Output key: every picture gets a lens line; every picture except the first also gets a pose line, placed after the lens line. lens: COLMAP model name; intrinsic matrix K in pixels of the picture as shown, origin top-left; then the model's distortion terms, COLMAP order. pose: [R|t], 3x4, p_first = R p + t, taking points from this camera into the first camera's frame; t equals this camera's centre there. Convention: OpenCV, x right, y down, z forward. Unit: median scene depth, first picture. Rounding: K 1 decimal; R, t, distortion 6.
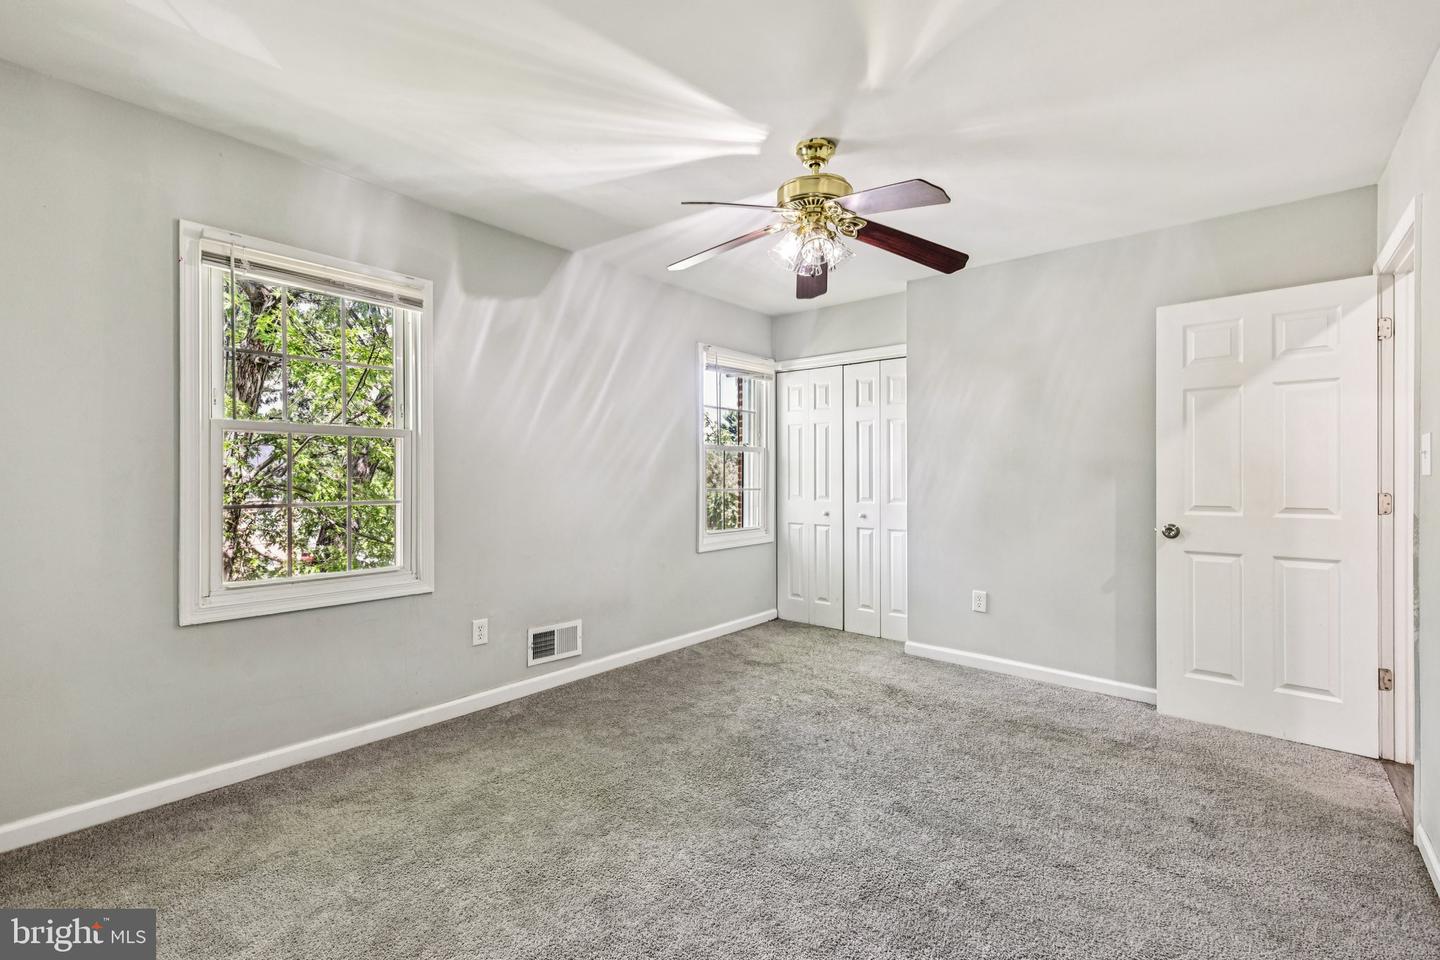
lens RADIAL K [[629.0, 0, 717.7], [0, 629.0, 474.0], [0, 0, 1]] dist [0.004247, 0.001348]
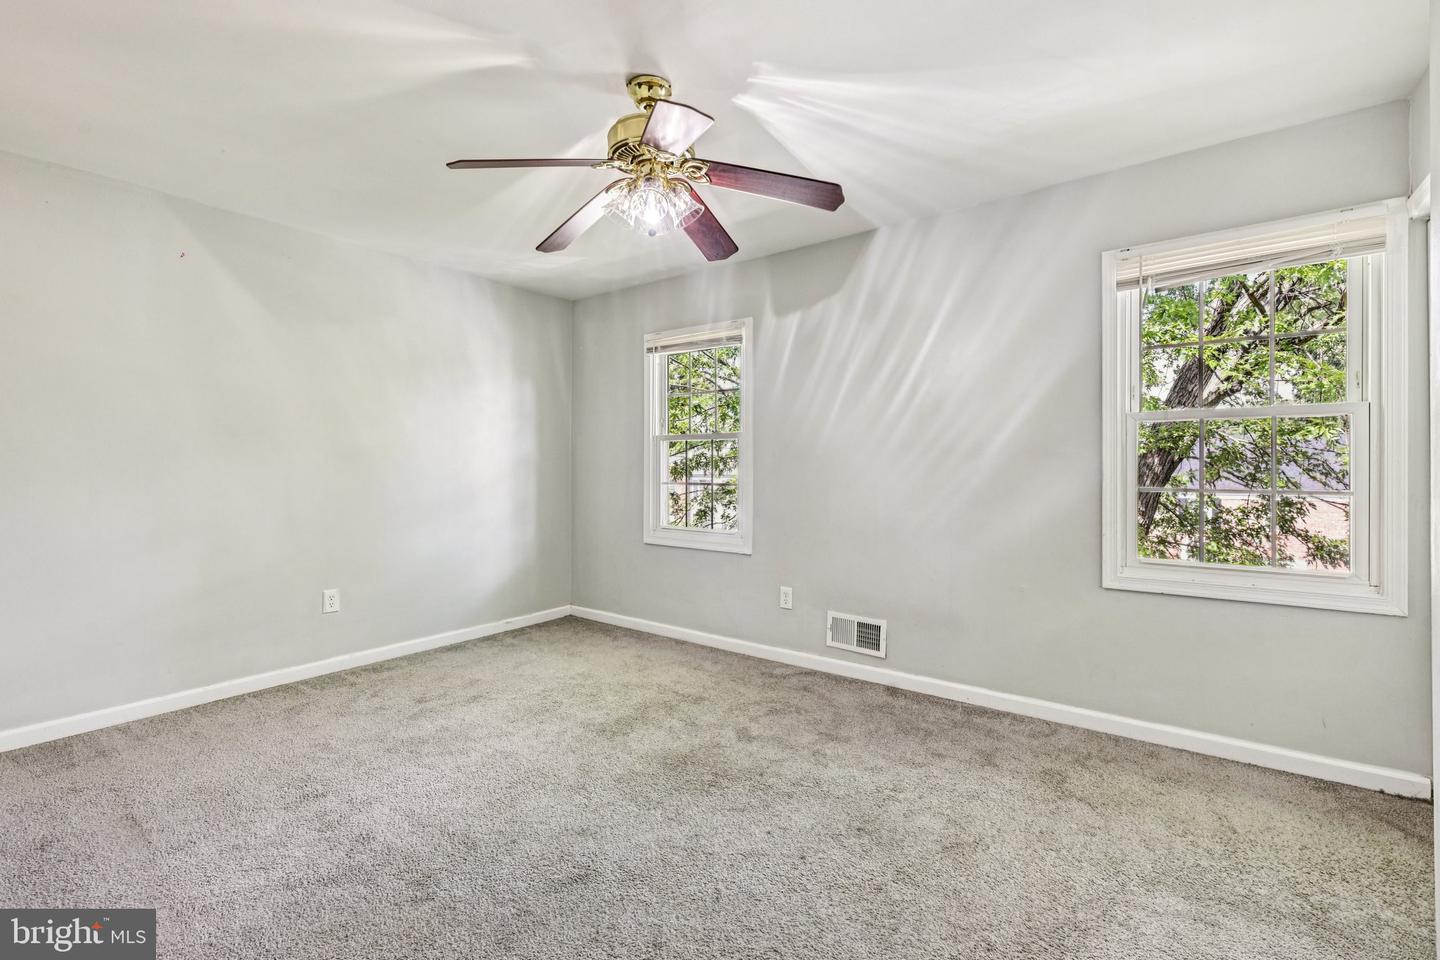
lens RADIAL K [[629.0, 0, 723.0], [0, 629.0, 476.7], [0, 0, 1]] dist [0.004247, 0.001348]
pose [[0.055384, 0.027347, -0.998091, 0.739906], [0.015730, 0.999477, 0.028258, -0.014038], [0.998341, -0.017265, 0.054925, 0.755302]]
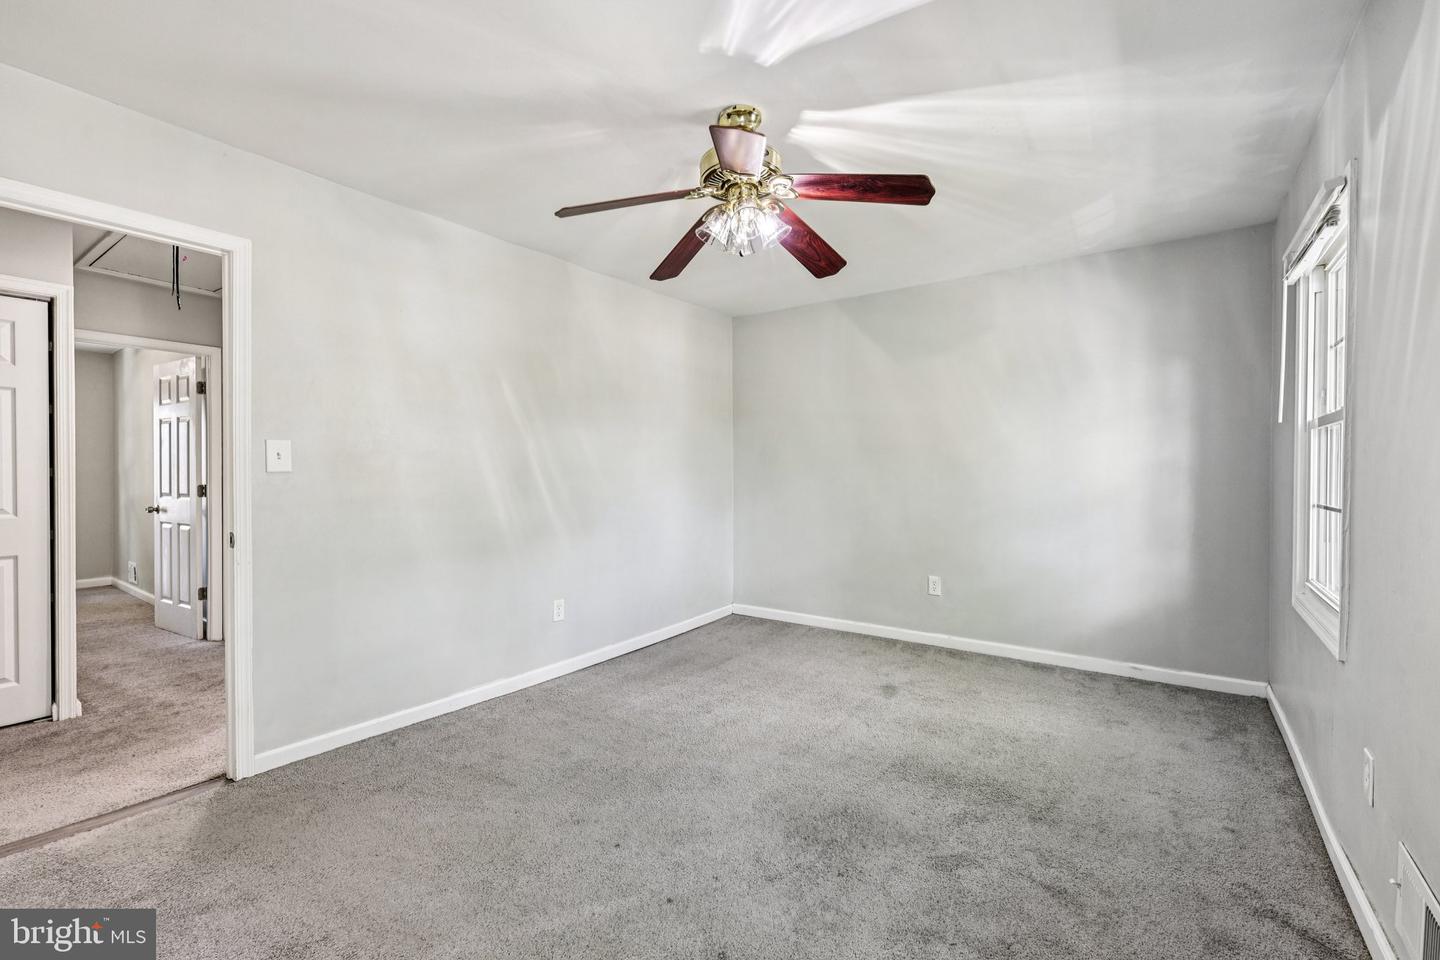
lens RADIAL K [[629.0, 0, 722.7], [0, 629.0, 480.8], [0, 0, 1]] dist [0.004247, 0.001348]
pose [[-0.997086, 0.011129, -0.075476, 0.177821], [0.011187, 0.999937, -0.000346, -0.001291], [0.075467, -0.001189, -0.997148, 1.375962]]
